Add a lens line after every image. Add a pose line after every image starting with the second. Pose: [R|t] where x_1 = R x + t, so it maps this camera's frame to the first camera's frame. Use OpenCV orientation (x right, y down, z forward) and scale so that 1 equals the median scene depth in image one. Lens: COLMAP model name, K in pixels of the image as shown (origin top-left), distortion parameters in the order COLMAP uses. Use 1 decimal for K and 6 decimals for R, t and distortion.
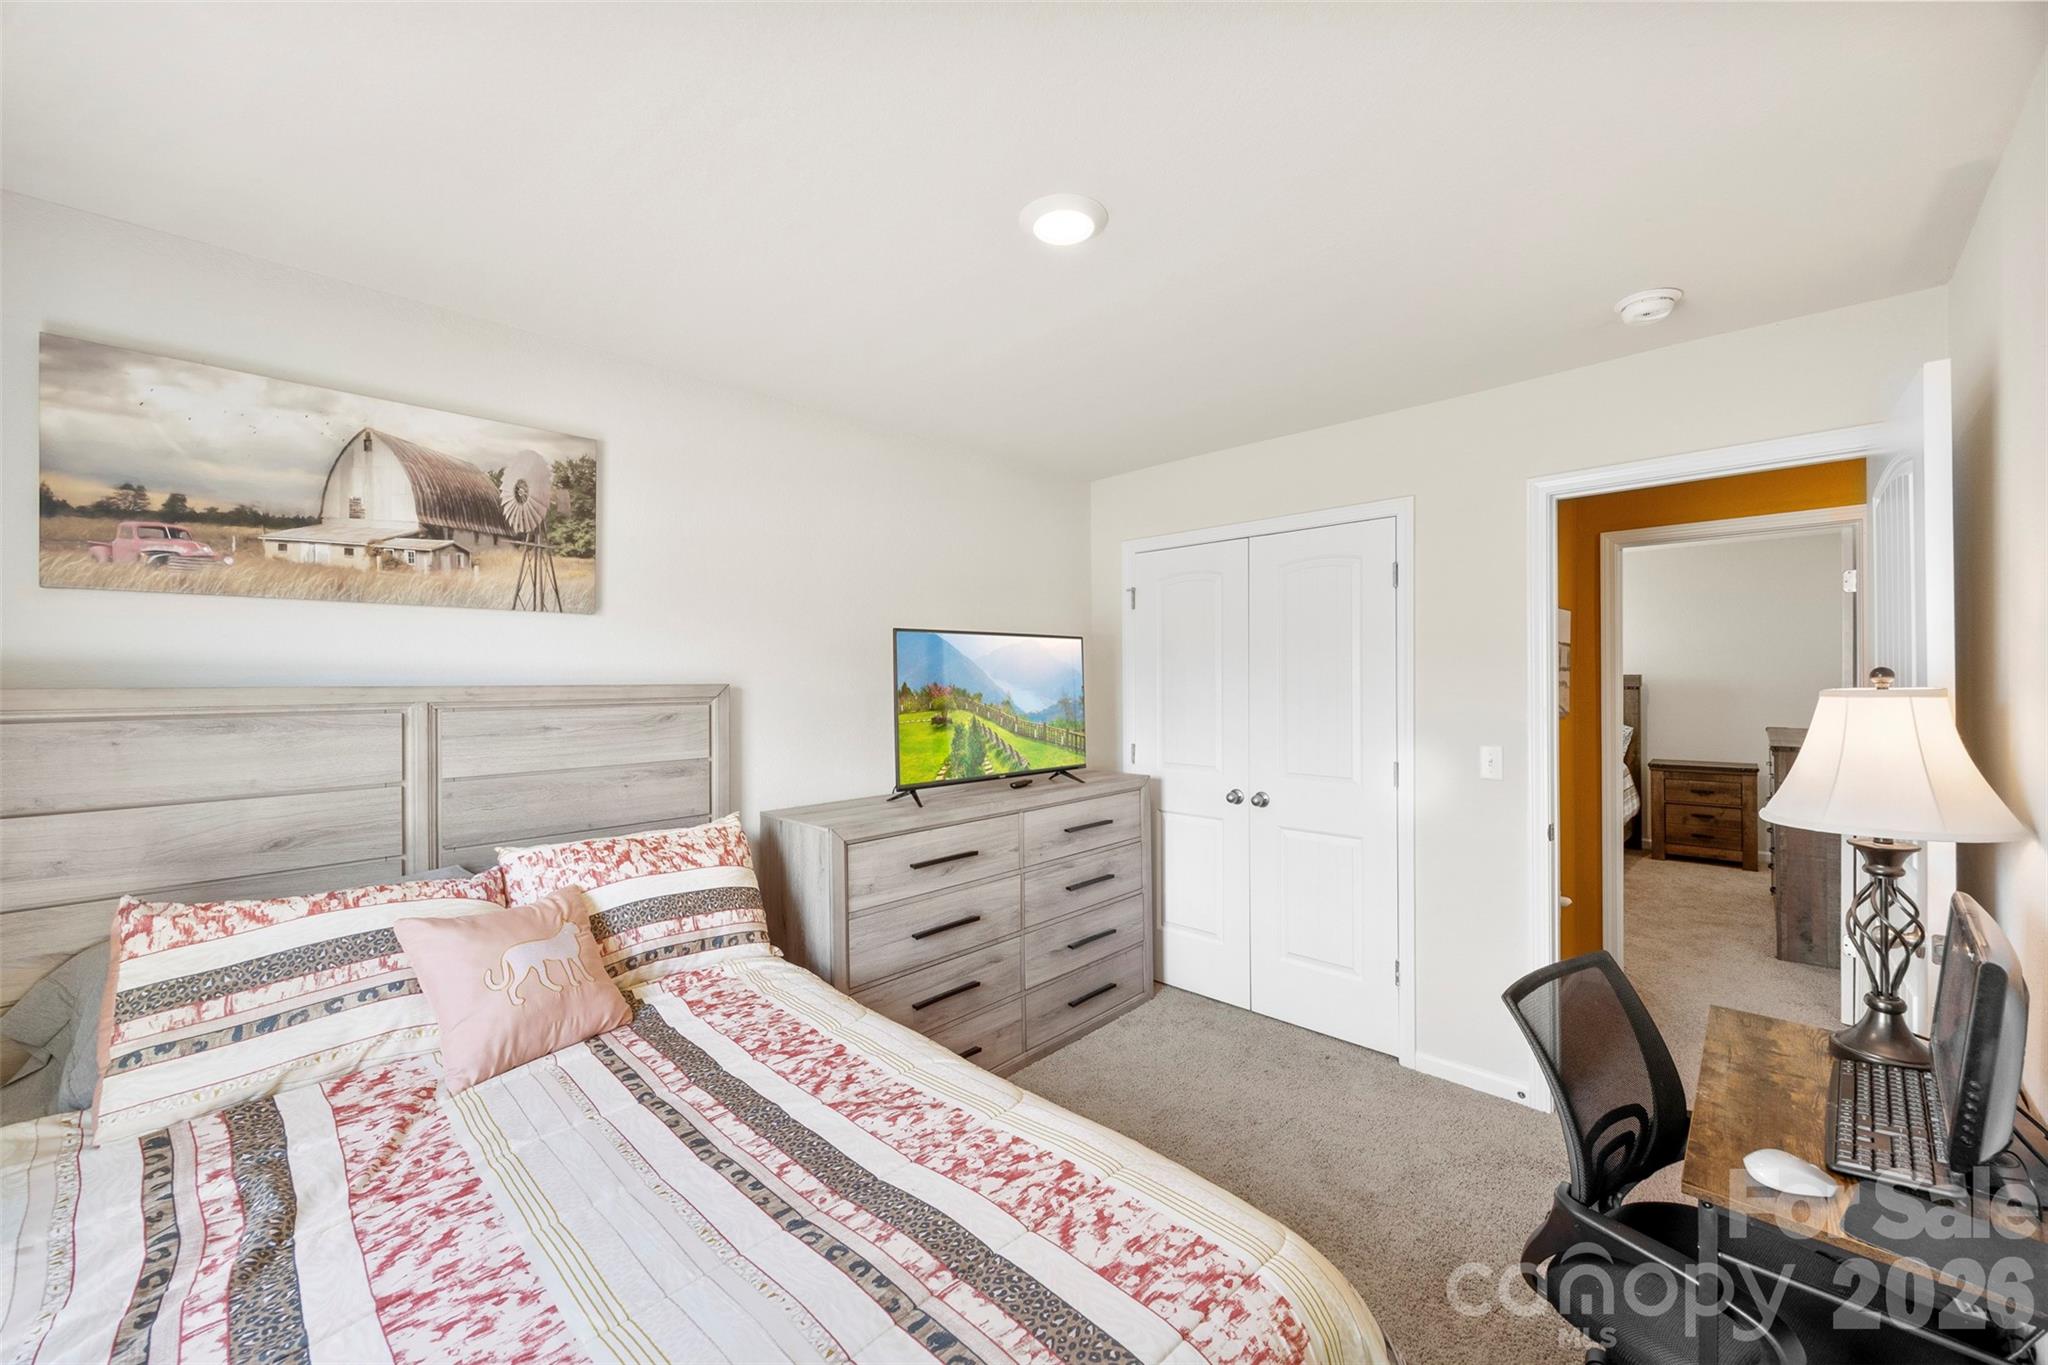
lens RADIAL K [[780.7, 0, 1022.6], [0, 780.7, 678.7], [0, 0, 1]] dist [-0.001919, 0.000263]
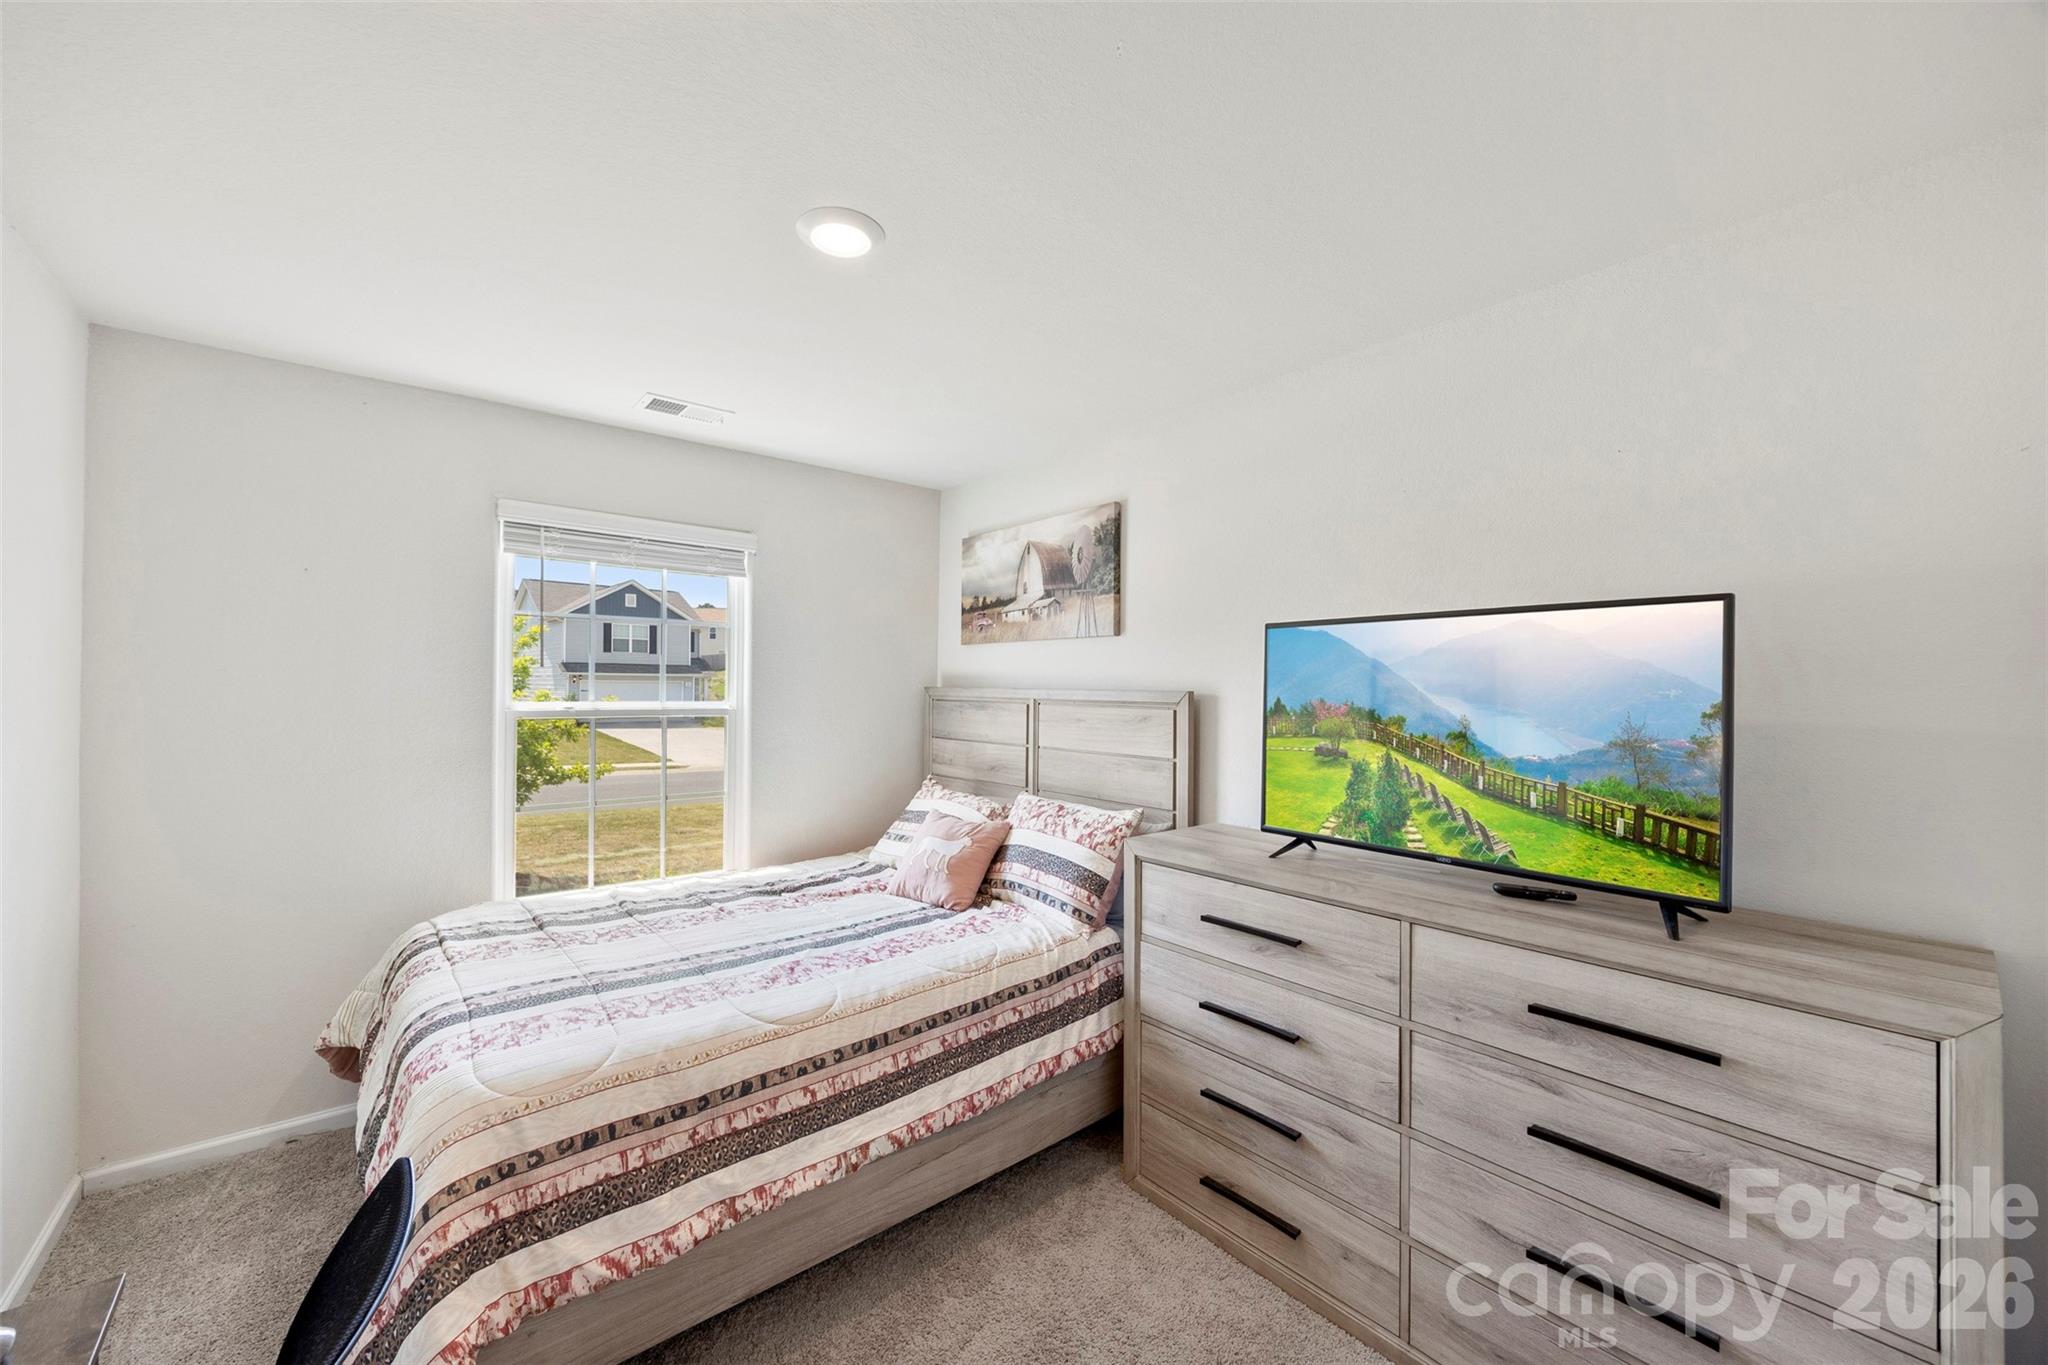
lens RADIAL K [[780.7, 0, 1028.7], [0, 780.7, 688.2], [0, 0, 1]] dist [-0.001919, 0.000263]
pose [[-0.098920, 0.009161, -0.995053, 0.791563], [-0.009876, 0.999899, 0.010188, -0.007749], [0.995046, 0.010835, -0.098820, 1.026464]]
